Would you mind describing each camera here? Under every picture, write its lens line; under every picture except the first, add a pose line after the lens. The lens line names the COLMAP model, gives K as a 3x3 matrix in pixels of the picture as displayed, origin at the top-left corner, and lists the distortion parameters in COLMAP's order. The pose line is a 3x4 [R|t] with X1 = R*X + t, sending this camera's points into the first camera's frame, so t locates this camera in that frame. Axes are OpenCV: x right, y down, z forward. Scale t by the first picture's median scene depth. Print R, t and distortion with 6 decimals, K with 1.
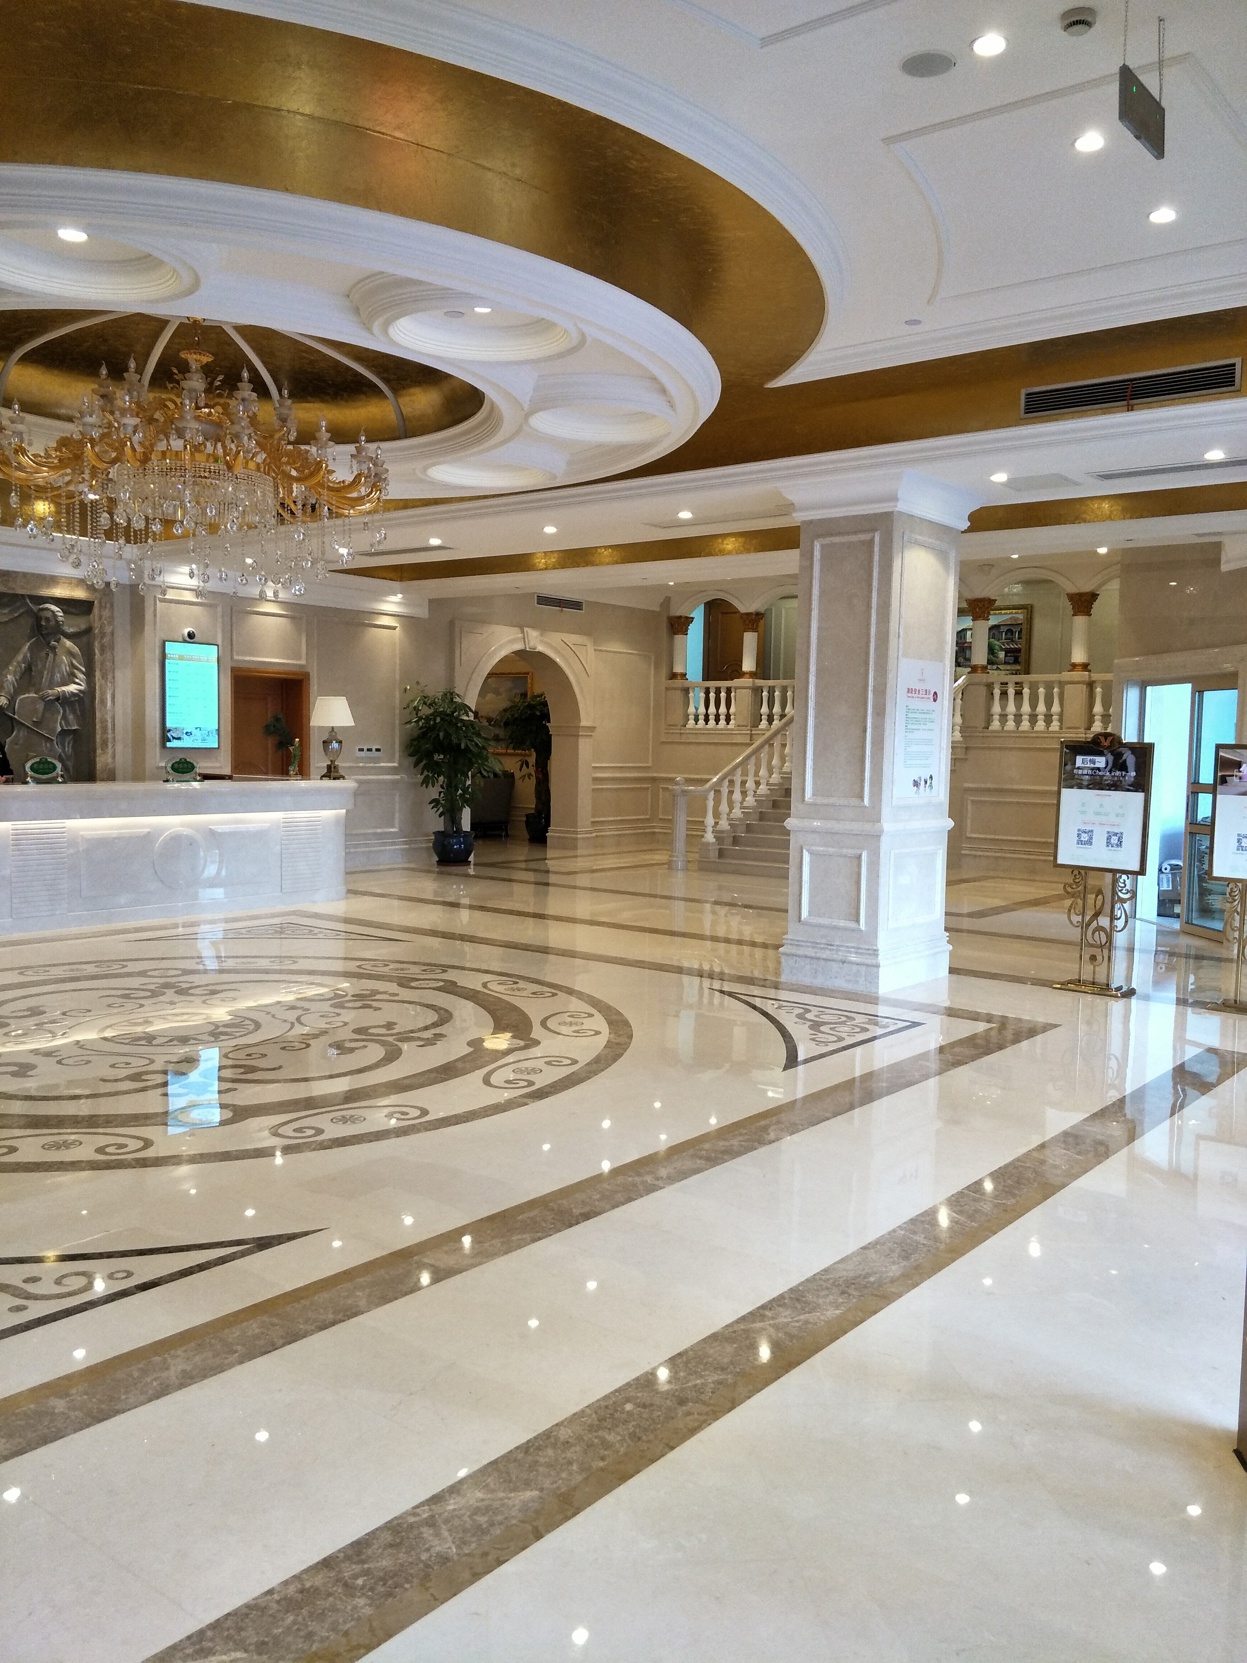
lens RADIAL K [[1367.0, 0, 623.5], [0, 1367.0, 831.5], [0, 0, 1]] dist [0.102641, -0.004442]
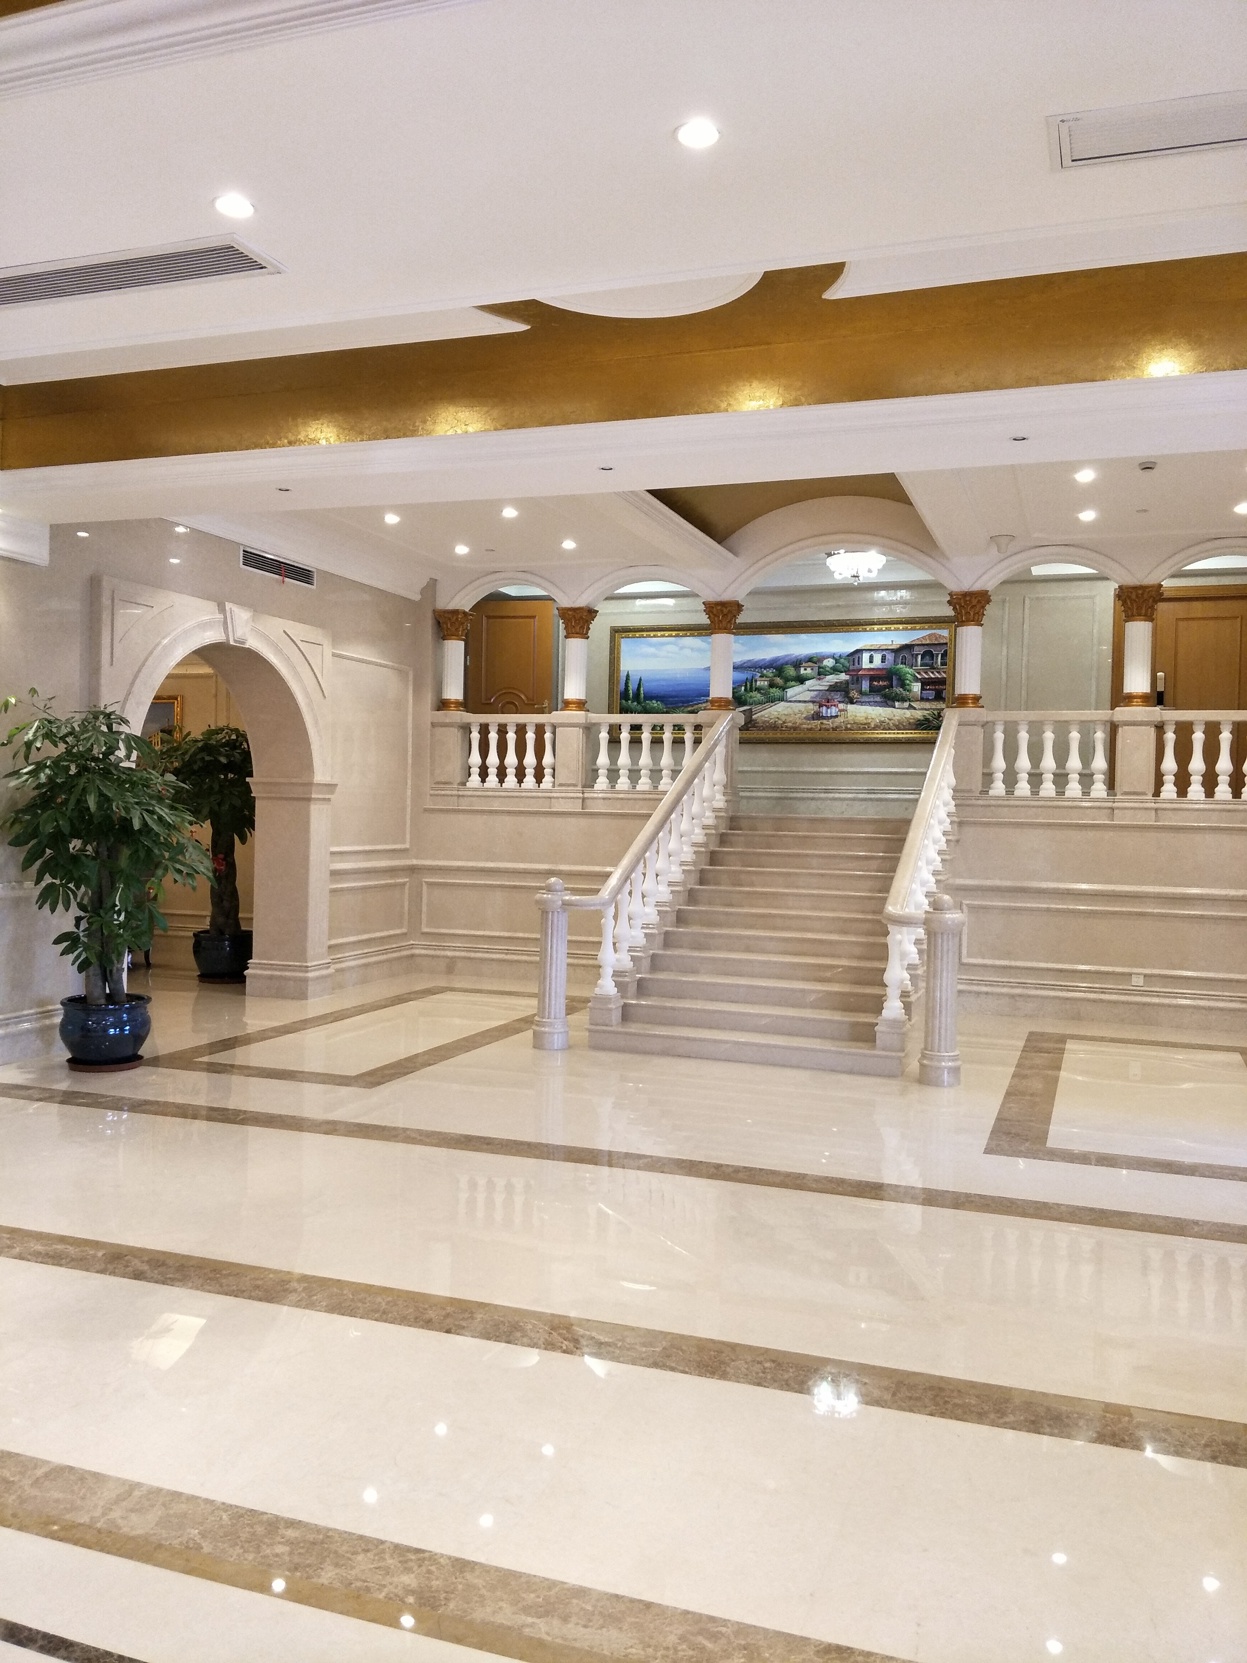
lens RADIAL K [[1367.0, 0, 623.5], [0, 1367.0, 831.5], [0, 0, 1]] dist [0.102641, -0.004442]
pose [[0.944907, -0.003799, 0.327318, -0.098430], [0.017281, 0.999117, -0.038291, -0.032604], [-0.326884, 0.041838, 0.944138, 0.413951]]
